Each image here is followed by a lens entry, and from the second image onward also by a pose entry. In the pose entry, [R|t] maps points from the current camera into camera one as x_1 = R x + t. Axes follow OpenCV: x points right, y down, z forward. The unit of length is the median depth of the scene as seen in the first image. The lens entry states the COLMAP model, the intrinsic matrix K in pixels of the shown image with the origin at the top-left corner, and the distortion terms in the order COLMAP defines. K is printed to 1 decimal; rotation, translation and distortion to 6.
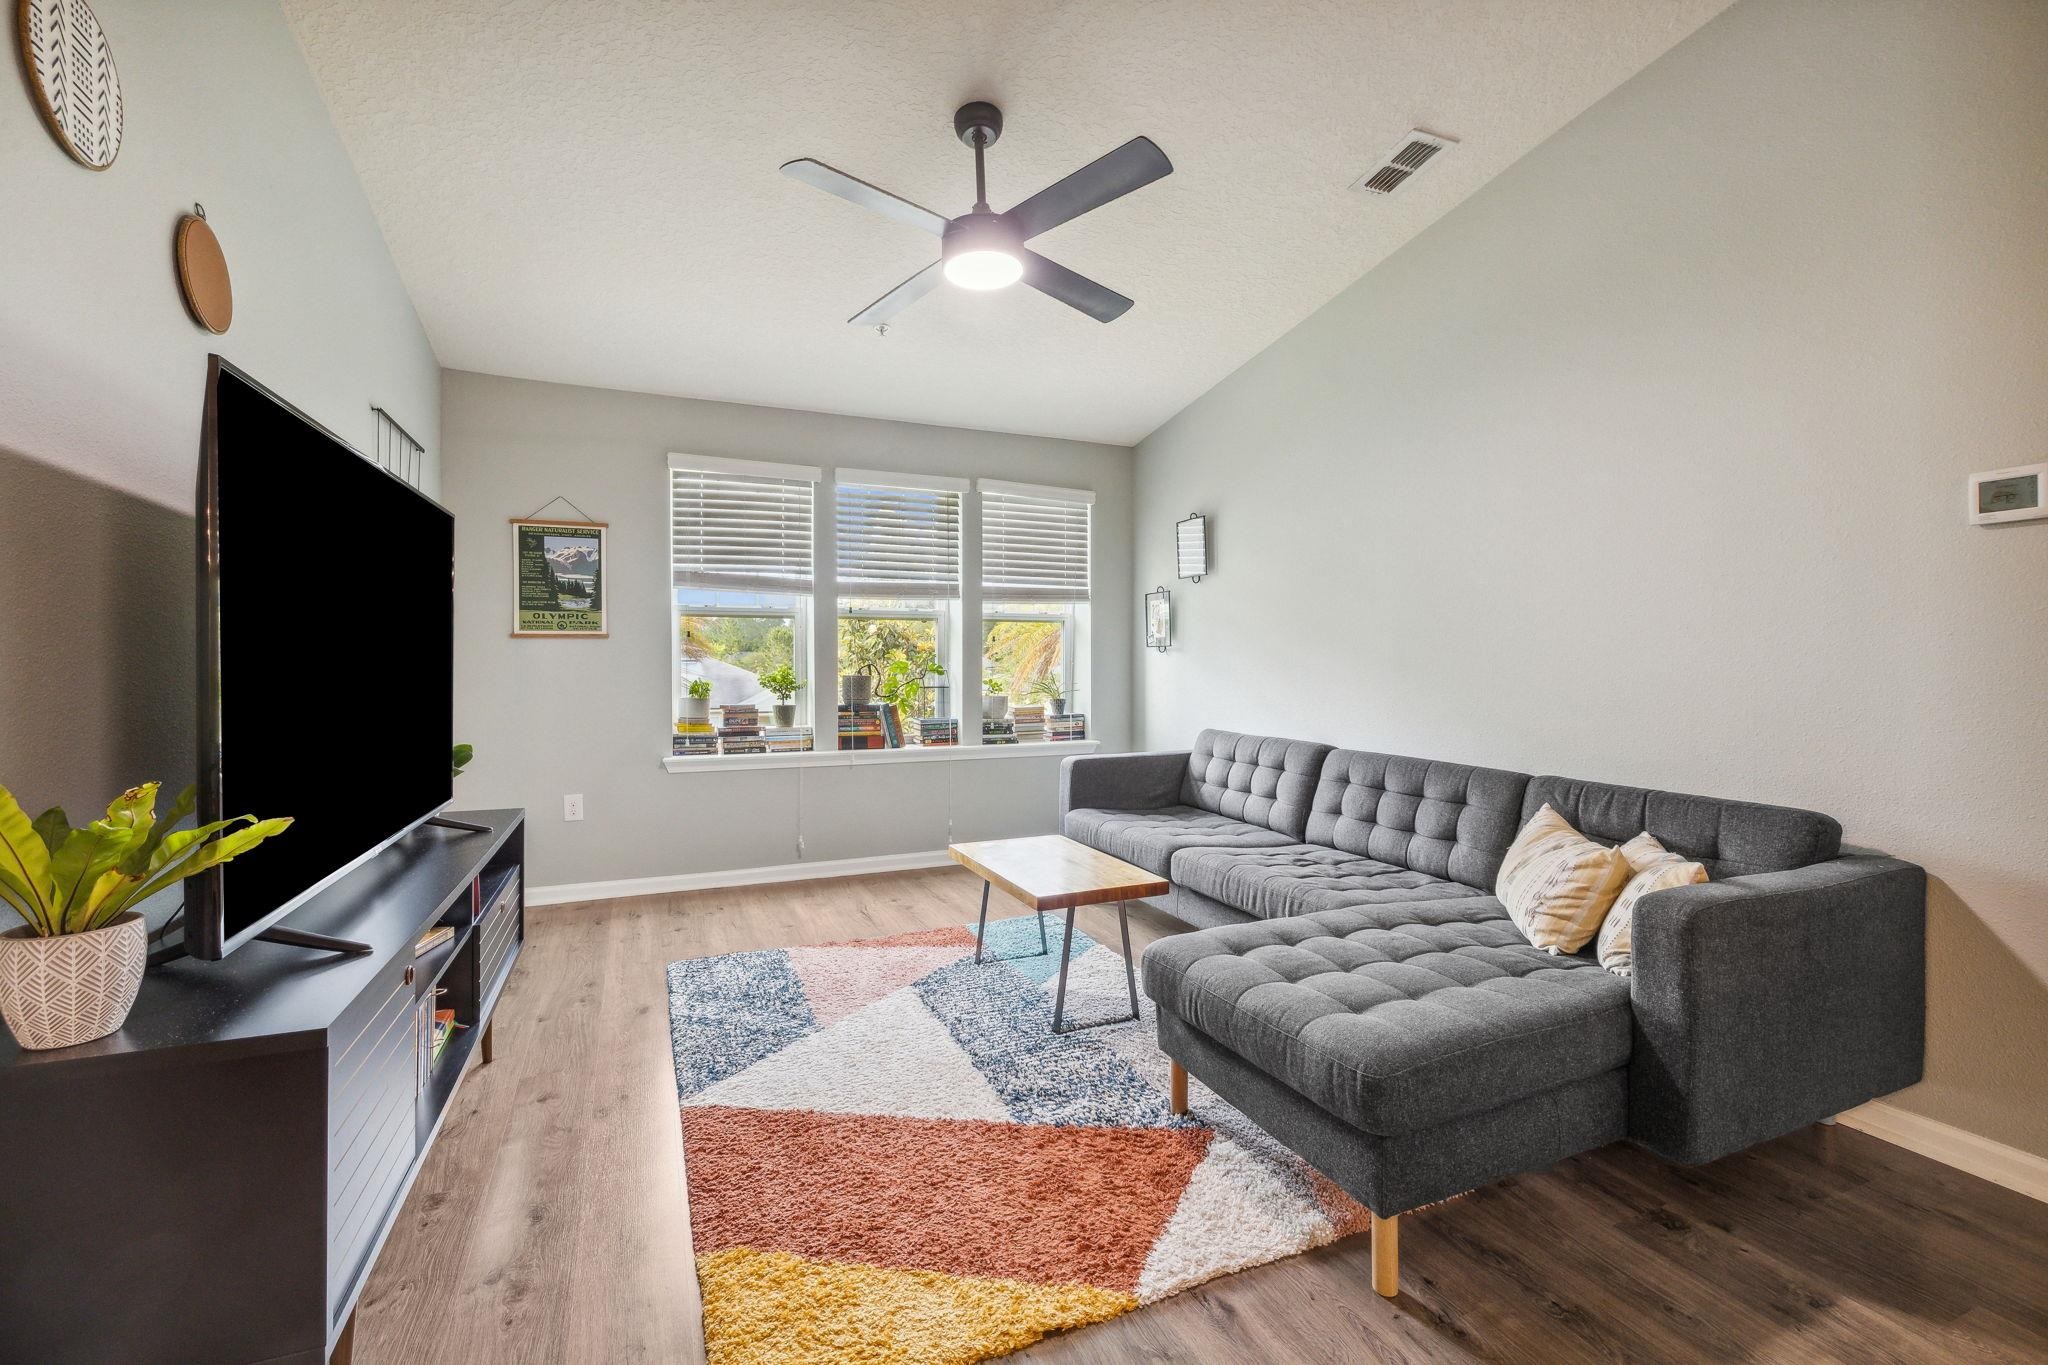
lens RADIAL K [[886.4, 0, 1032.1], [0, 886.4, 660.5], [0, 0, 1]] dist [-0.002144, -0.000438]
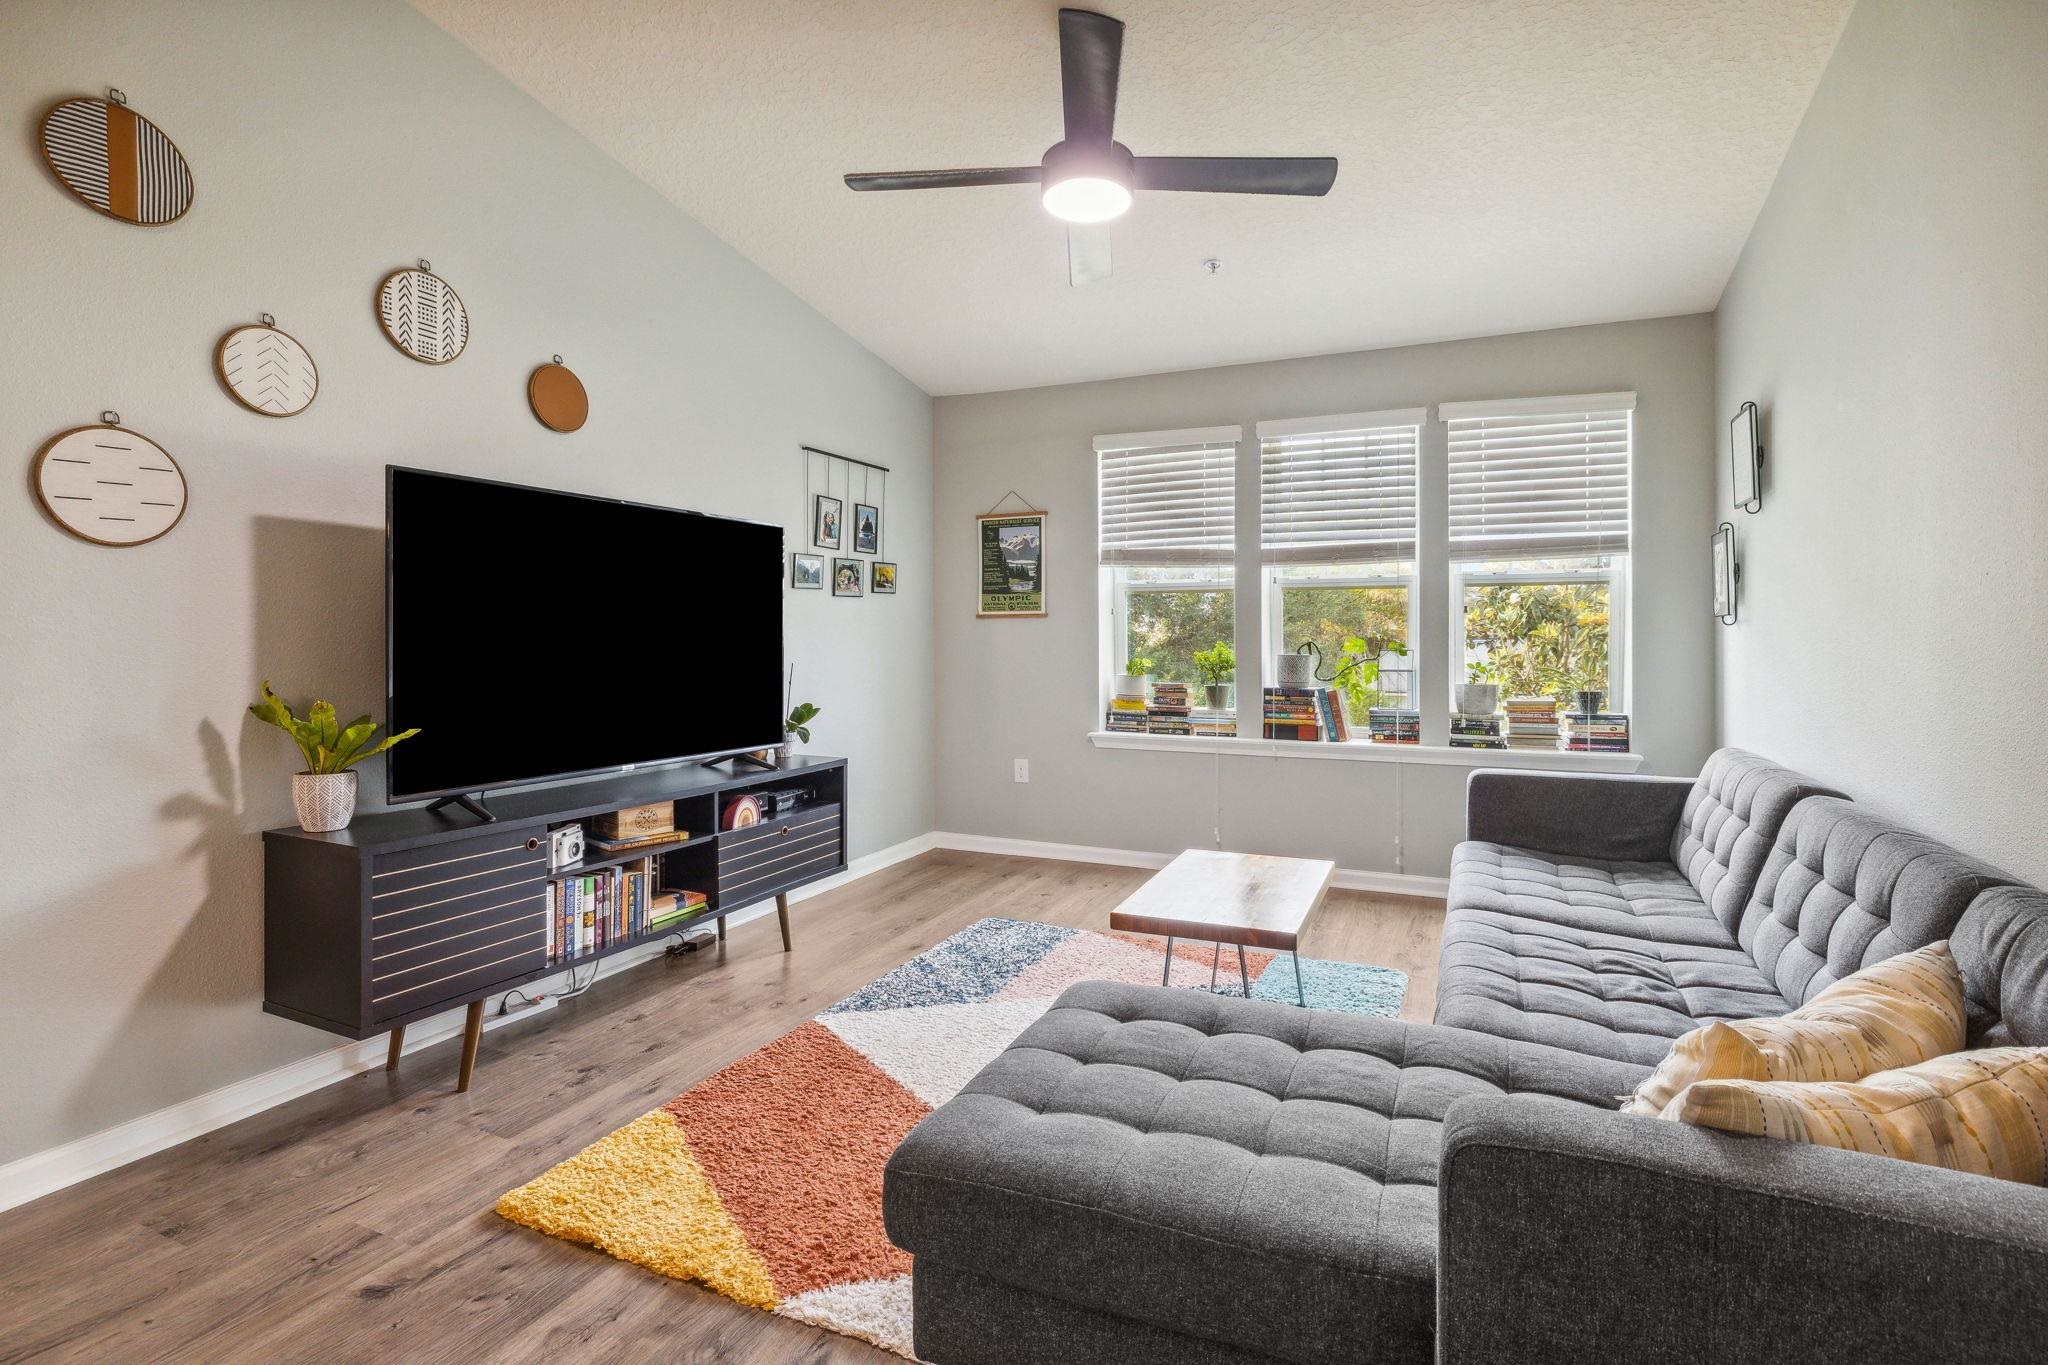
lens RADIAL K [[989.0, 0, 1035.6], [0, 989.0, 639.6], [0, 0, 1]] dist [-0.005232, -0.000775]
pose [[0.669756, 0.001684, -0.742580, 0.381563], [0.000204, 0.999997, 0.002451, -0.000726], [0.742582, -0.001793, 0.669753, 0.171285]]
